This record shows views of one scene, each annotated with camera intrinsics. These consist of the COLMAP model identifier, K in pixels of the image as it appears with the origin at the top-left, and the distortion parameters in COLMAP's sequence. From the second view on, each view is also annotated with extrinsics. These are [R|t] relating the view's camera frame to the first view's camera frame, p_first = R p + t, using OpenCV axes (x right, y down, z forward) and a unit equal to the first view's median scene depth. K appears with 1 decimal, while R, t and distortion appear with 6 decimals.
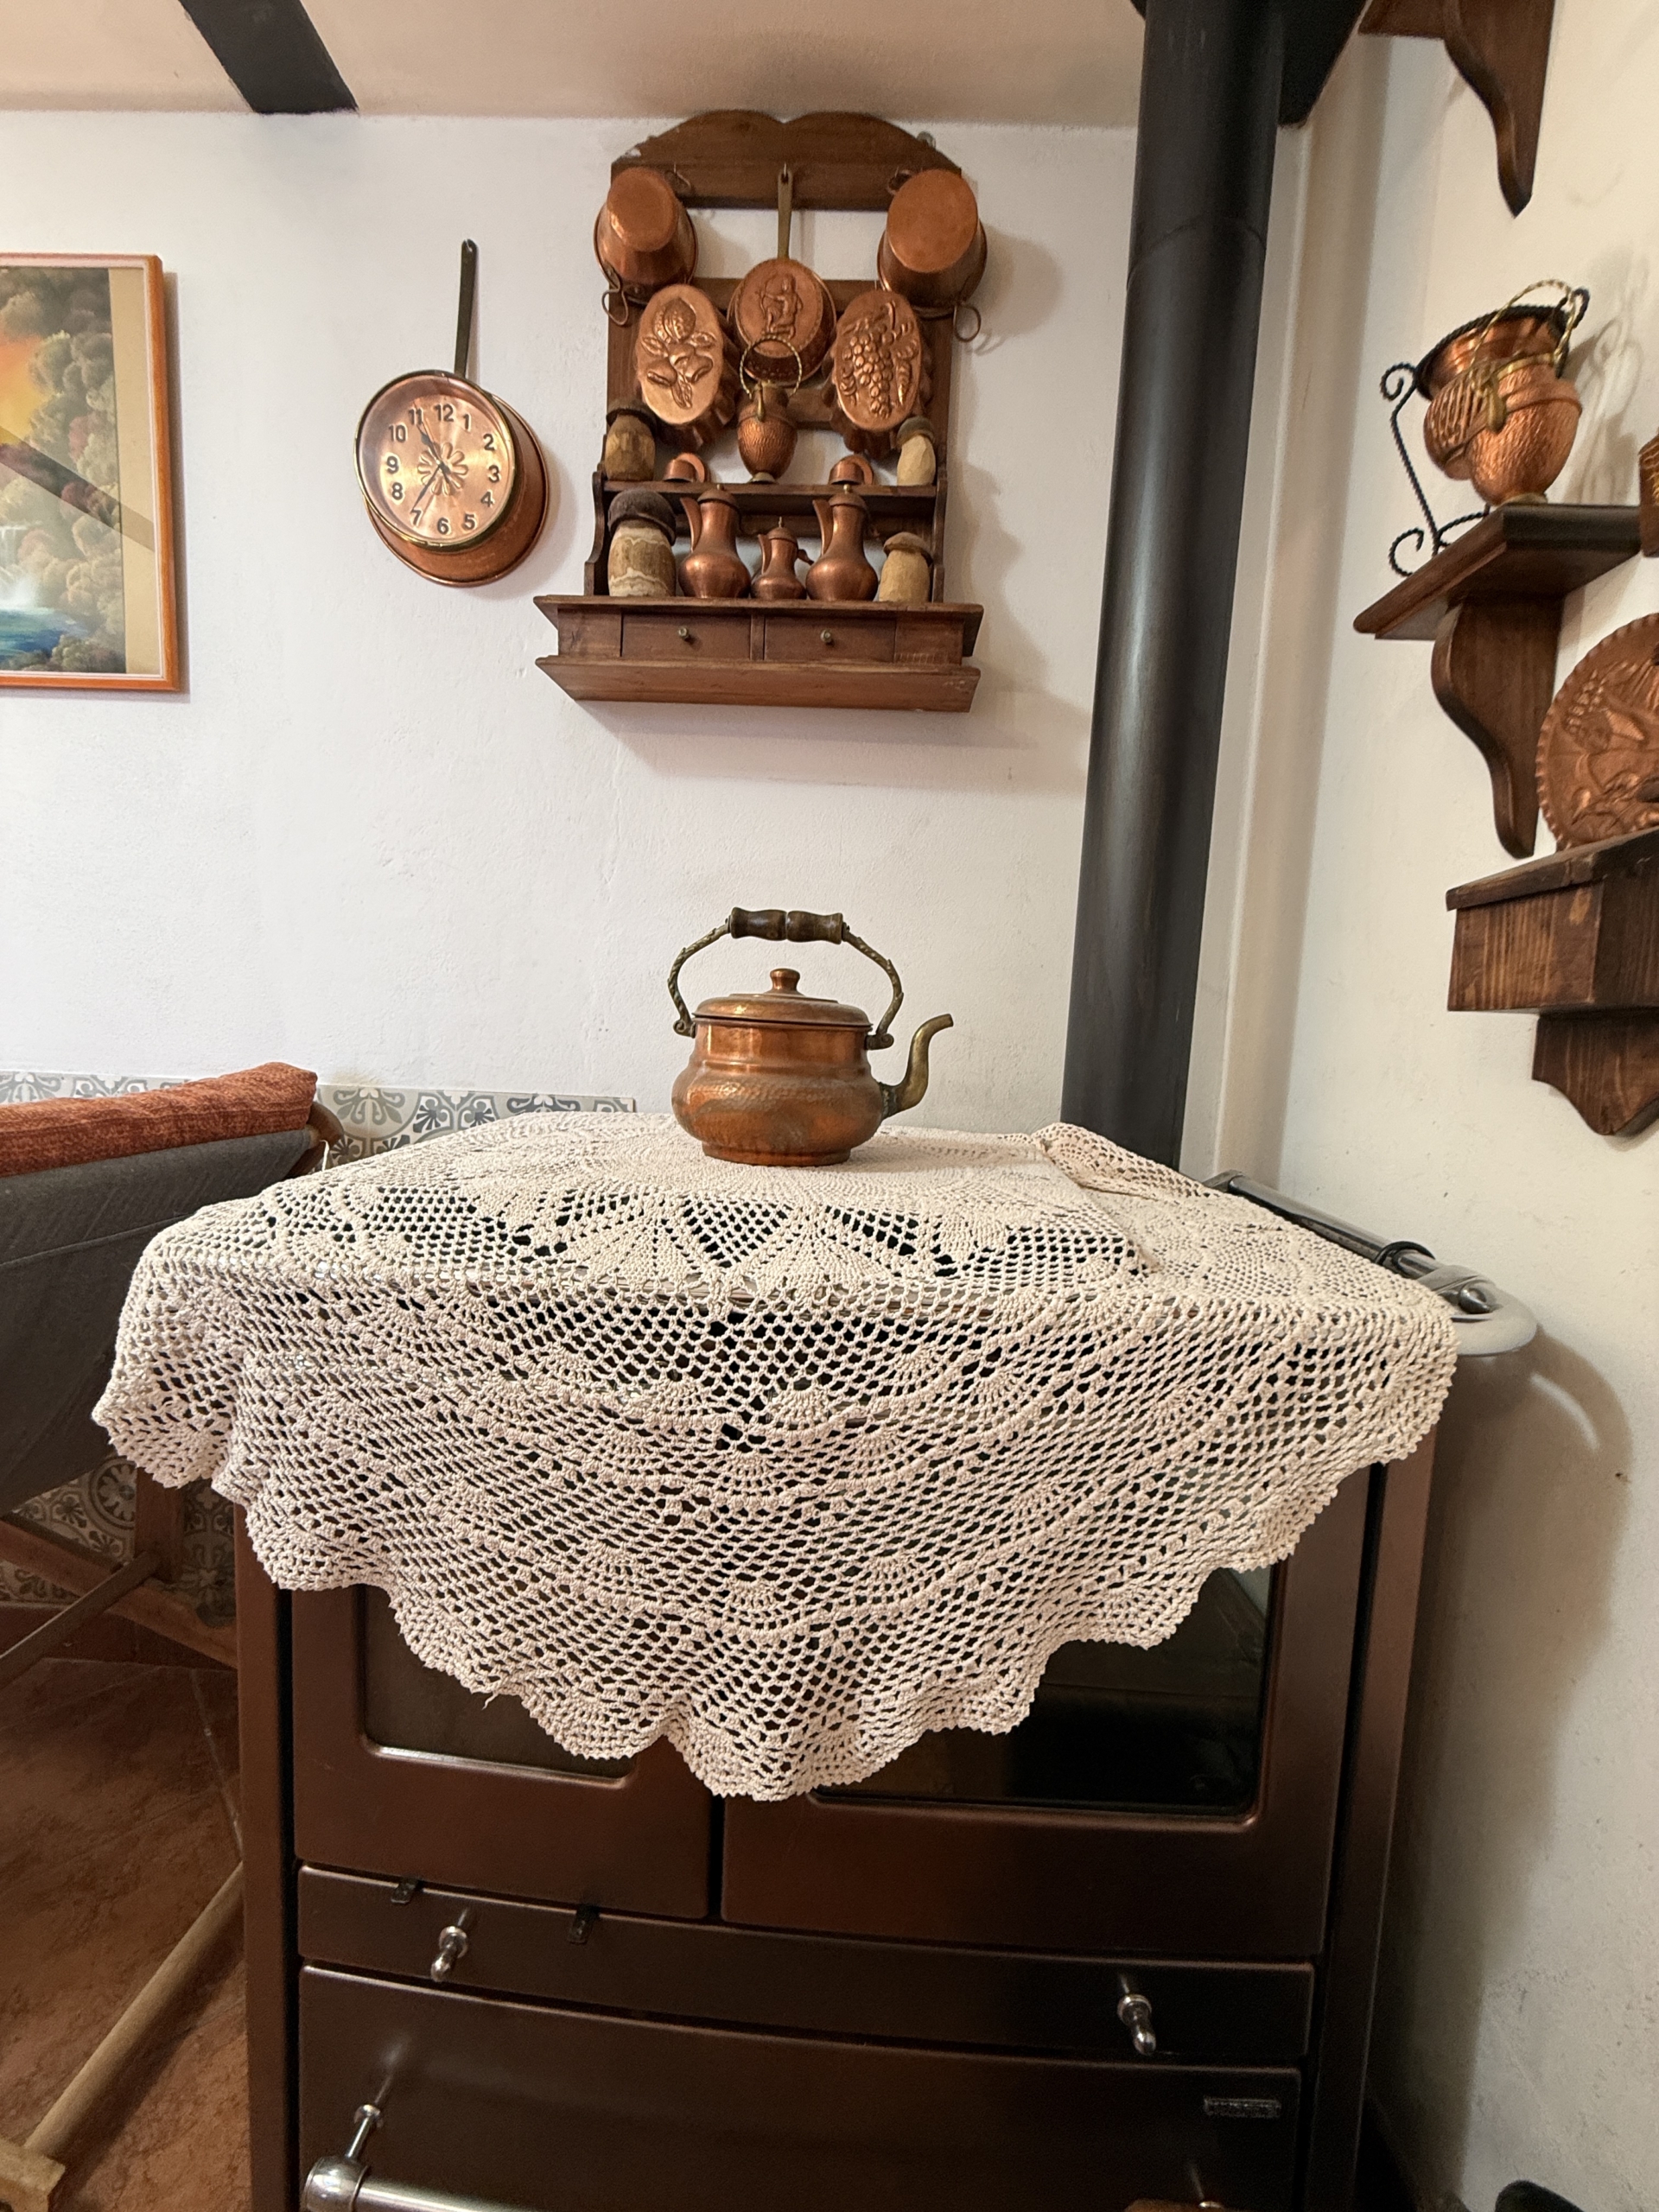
lens RADIAL K [[884.6, 0, 829.5], [0, 884.6, 1106.0], [0, 0, 1]] dist [0.000399, -0.000266]
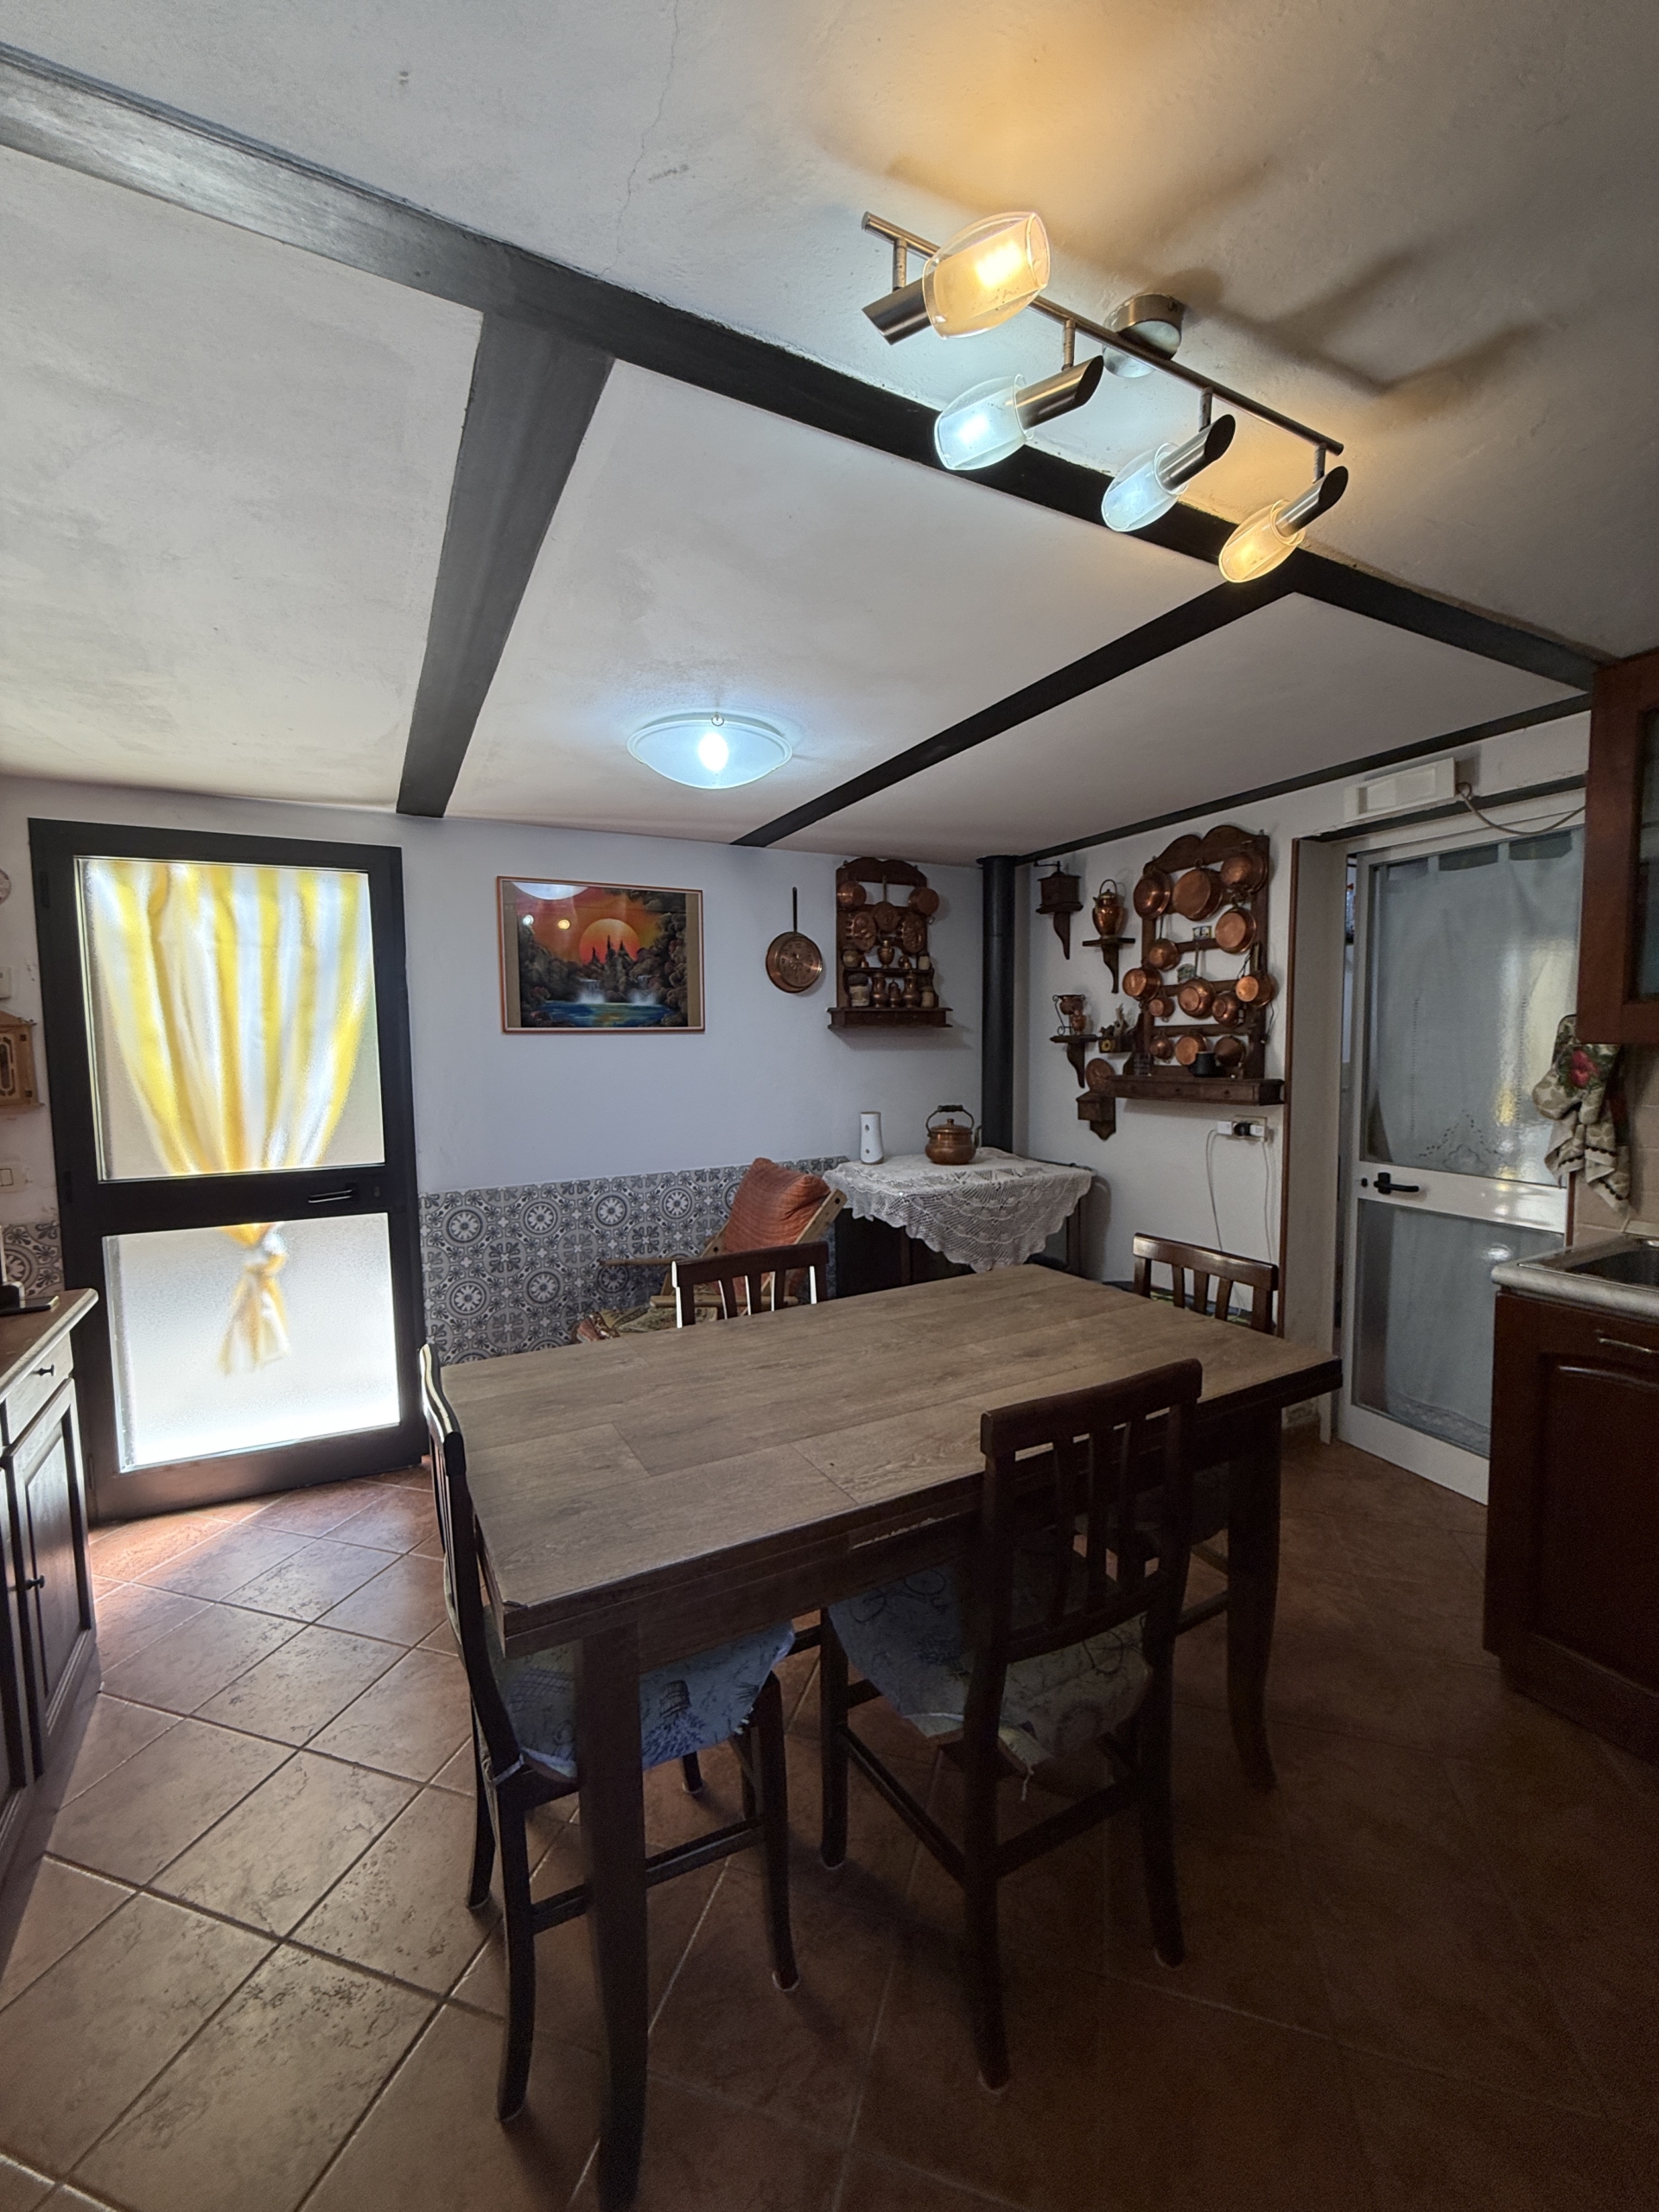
lens RADIAL K [[889.6, 0, 829.5], [0, 889.6, 1106.0], [0, 0, 1]] dist [0.000463, -0.000071]
pose [[0.864855, -0.096842, 0.492592, -2.618552], [0.104205, 0.994477, 0.012556, -0.327560], [-0.491088, 0.040471, 0.870170, -2.392814]]
